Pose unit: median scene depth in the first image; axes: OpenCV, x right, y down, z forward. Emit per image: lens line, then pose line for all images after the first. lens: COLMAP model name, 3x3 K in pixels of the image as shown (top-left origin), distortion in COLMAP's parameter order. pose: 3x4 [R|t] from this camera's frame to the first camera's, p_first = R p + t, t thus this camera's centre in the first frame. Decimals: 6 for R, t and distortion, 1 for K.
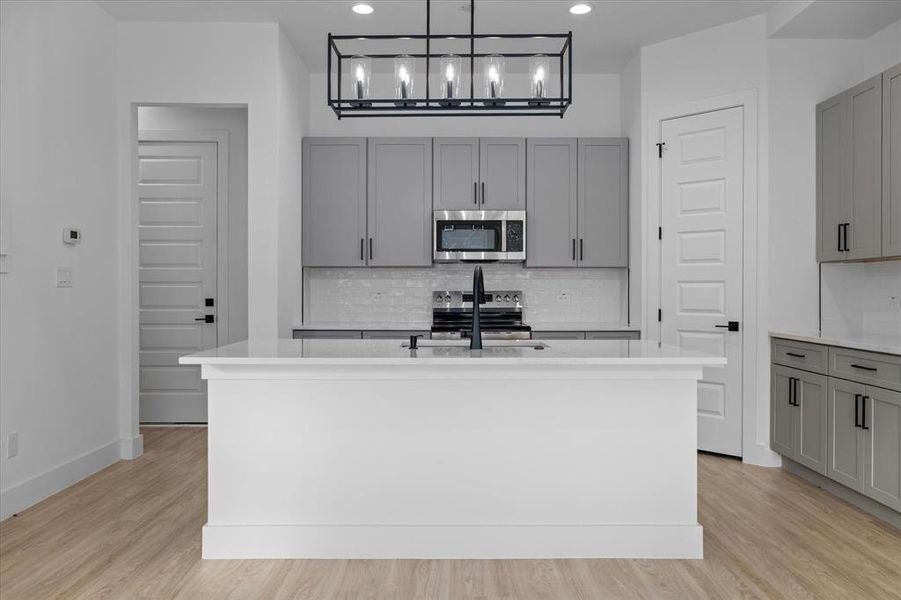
lens RADIAL K [[675.9, 0, 450.1], [0, 675.9, 299.2], [0, 0, 1]] dist [-0.012498, 0.002128]
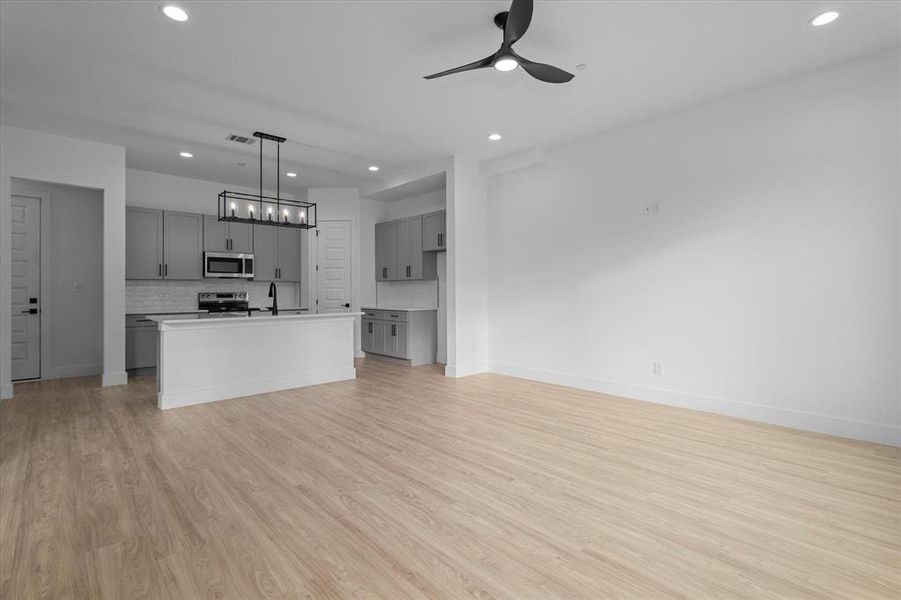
lens RADIAL K [[418.9, 0, 445.8], [0, 418.9, 288.4], [0, 0, 1]] dist [0.004609, 0.000594]
pose [[0.734044, 0.001317, 0.679100, -0.343609], [0.014726, 0.999732, -0.017855, 0.008482], [-0.678942, 0.023107, 0.733828, -0.382544]]
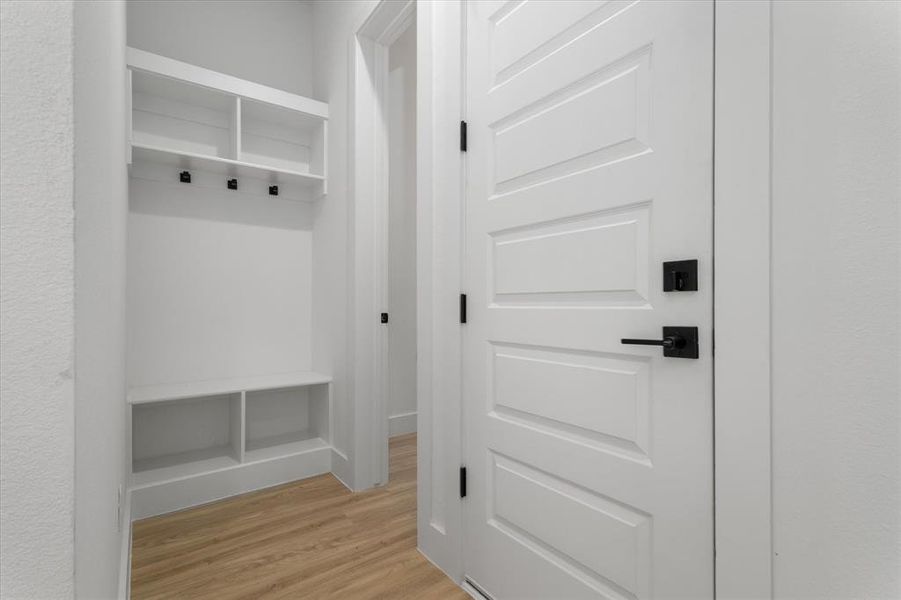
lens RADIAL K [[418.9, 0, 451.1], [0, 418.9, 301.8], [0, 0, 1]] dist [0.004609, 0.000594]
pose [[0.588893, -0.005892, -0.808190, -0.303146], [-0.009511, 0.999854, -0.014219, 0.018722], [0.808155, 0.016060, 0.588750, 0.907045]]
